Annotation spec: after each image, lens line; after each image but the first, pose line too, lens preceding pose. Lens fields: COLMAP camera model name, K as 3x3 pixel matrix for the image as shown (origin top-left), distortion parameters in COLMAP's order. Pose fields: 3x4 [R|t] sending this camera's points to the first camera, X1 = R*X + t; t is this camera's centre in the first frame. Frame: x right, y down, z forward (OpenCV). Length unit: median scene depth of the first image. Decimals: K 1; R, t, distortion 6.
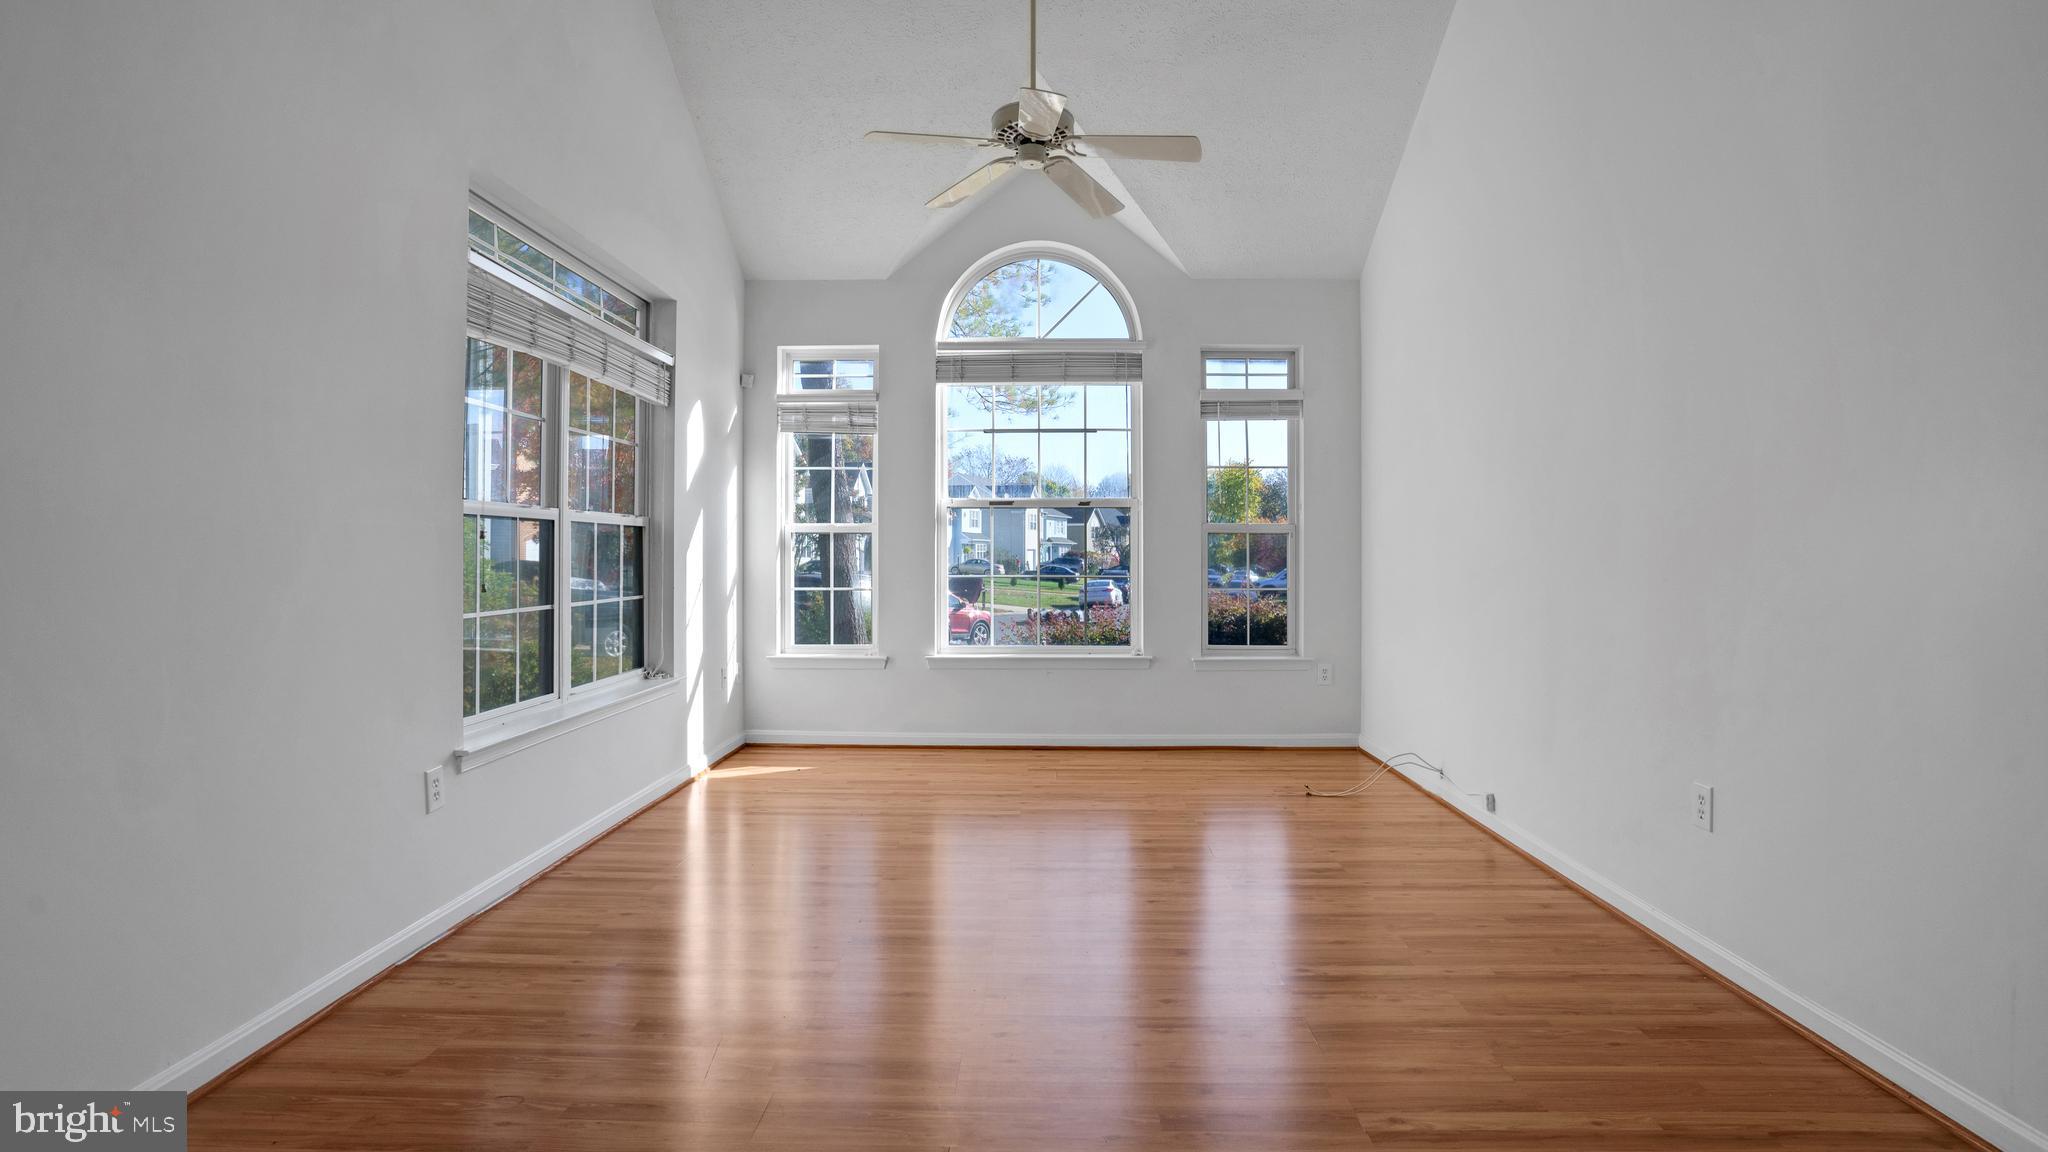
lens RADIAL K [[990.8, 0, 1020.0], [0, 990.8, 554.5], [0, 0, 1]] dist [-0.031425, 0.002690]
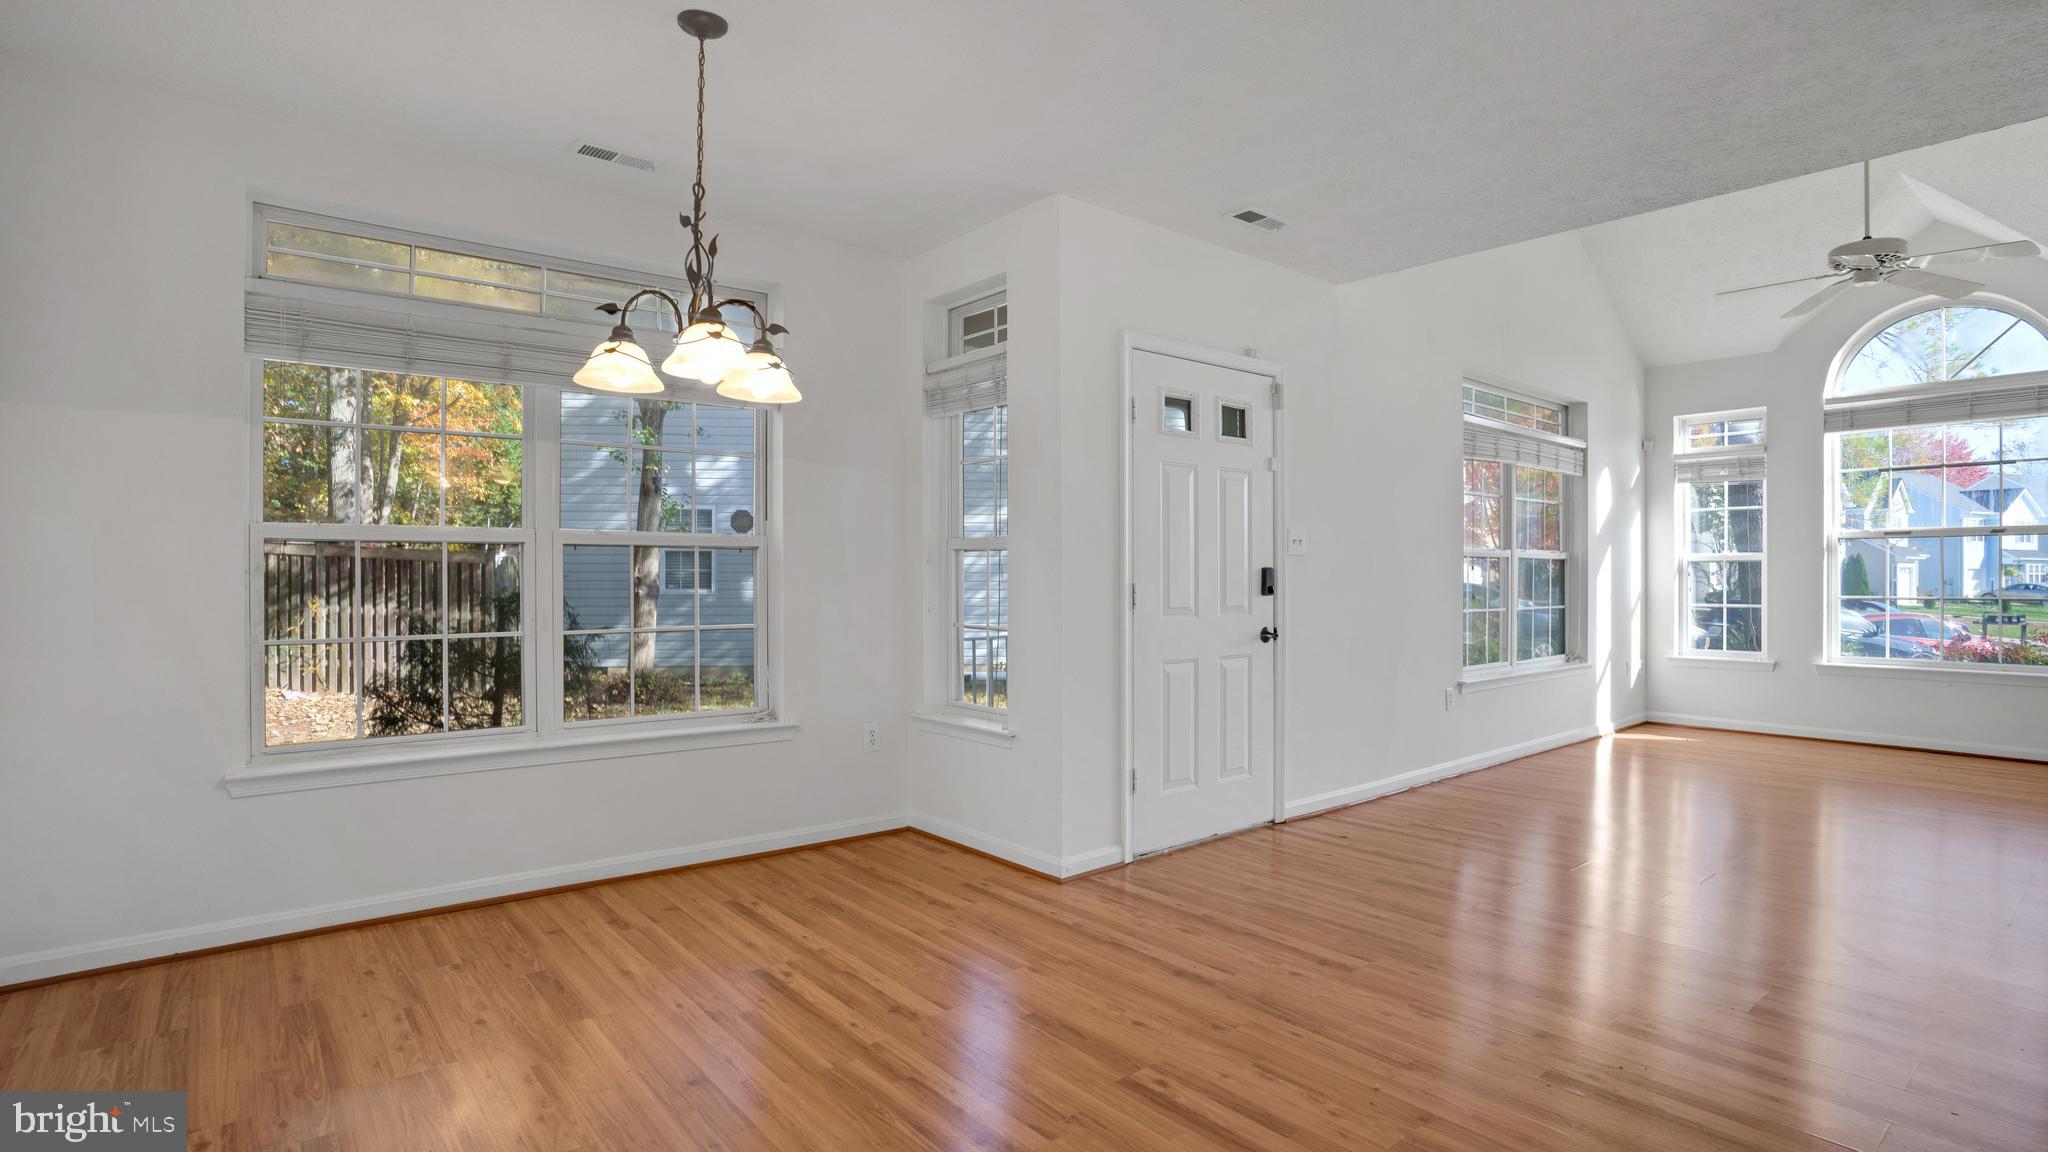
lens RADIAL K [[990.8, 0, 1015.5], [0, 990.8, 572.7], [0, 0, 1]] dist [-0.031425, 0.002690]
pose [[0.641126, -0.003542, -0.767428, 0.203027], [-0.000676, 0.999986, -0.005180, 0.000420], [0.767436, 0.003840, 0.641114, -0.534861]]
